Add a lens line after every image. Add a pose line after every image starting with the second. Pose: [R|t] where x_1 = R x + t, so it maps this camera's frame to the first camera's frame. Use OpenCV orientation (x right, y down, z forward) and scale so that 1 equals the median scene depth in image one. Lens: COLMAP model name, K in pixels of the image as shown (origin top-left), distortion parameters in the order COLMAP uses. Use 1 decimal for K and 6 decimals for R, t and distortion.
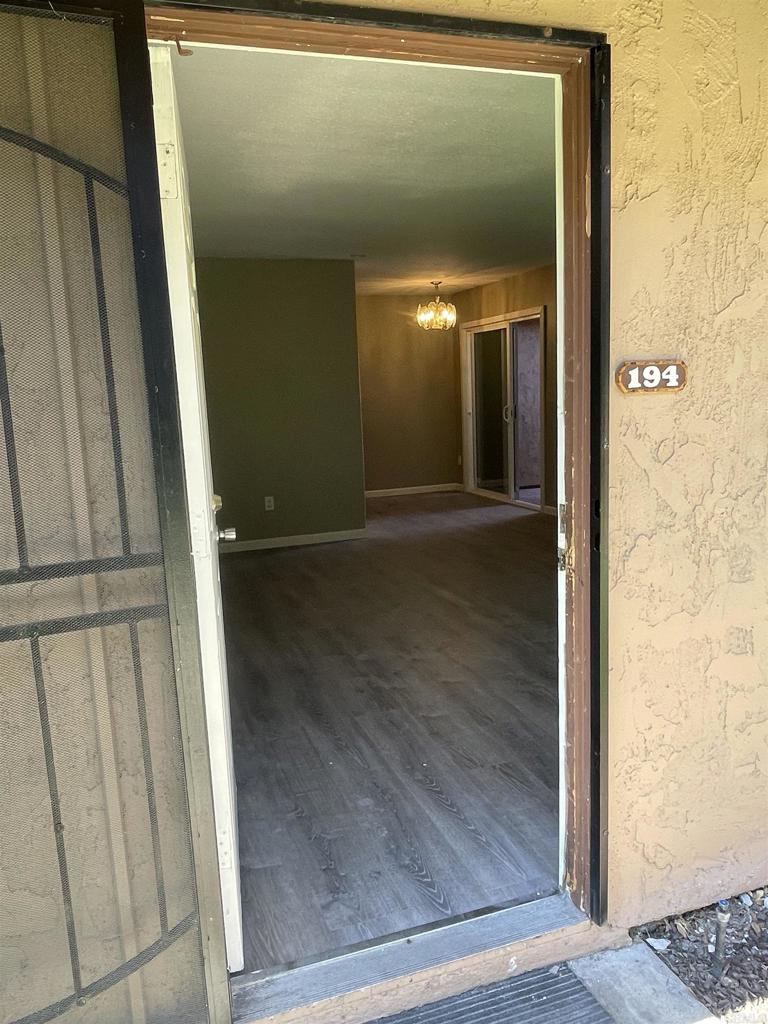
lens RADIAL K [[730.3, 0, 365.9], [0, 730.3, 516.7], [0, 0, 1]] dist [0.004764, -0.003360]
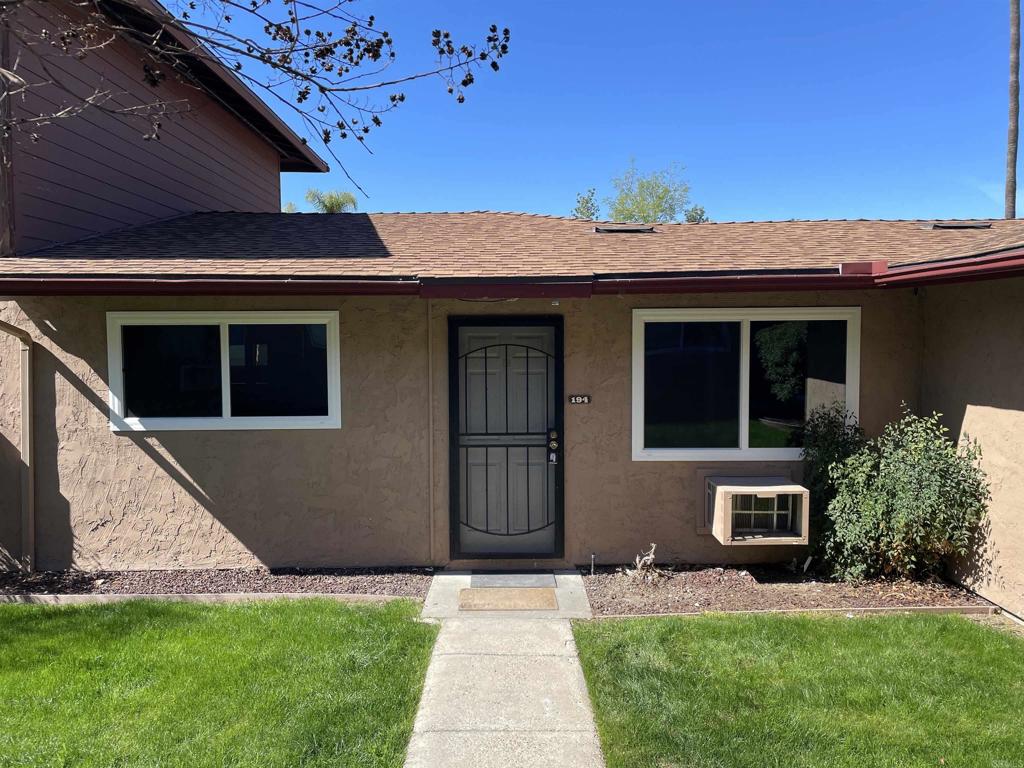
lens RADIAL K [[762.4, 0, 512.0], [0, 762.4, 384.0], [0, 0, 1]] dist [0.087793, -0.135579]
pose [[0.956412, 0.058584, -0.286082, 1.049923], [-0.085187, 0.993031, -0.081440, 0.063084], [0.279318, 0.102260, 0.954738, -2.491319]]
